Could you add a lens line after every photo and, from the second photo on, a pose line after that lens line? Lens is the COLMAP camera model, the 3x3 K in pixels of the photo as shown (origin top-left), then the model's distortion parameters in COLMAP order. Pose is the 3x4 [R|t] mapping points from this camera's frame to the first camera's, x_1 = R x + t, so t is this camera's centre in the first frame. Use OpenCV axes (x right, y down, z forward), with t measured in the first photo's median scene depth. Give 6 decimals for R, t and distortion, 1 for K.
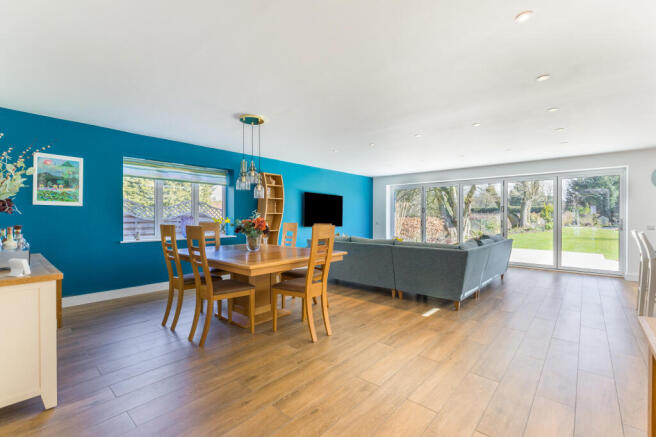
lens RADIAL K [[288.0, 0, 326.5], [0, 288.0, 218.3], [0, 0, 1]] dist [0.011999, 0.000029]
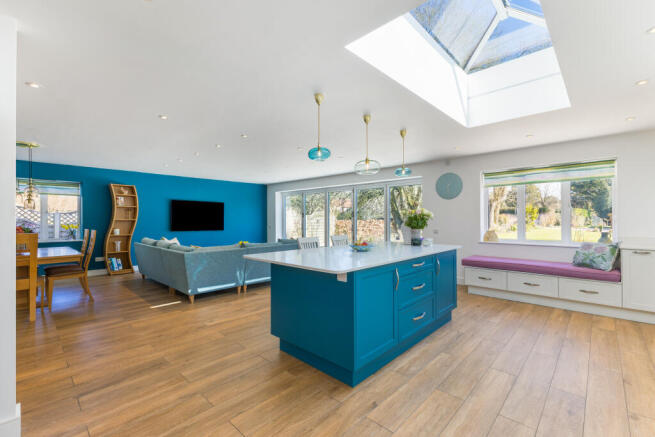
lens RADIAL K [[287.5, 0, 328.2], [0, 287.5, 219.6], [0, 0, 1]] dist [0.011999, 0.000029]
pose [[0.999656, -0.009499, -0.024457, 0.501019], [0.009404, 0.999948, -0.004014, -0.005808], [0.024494, 0.003783, 0.999693, -0.077432]]
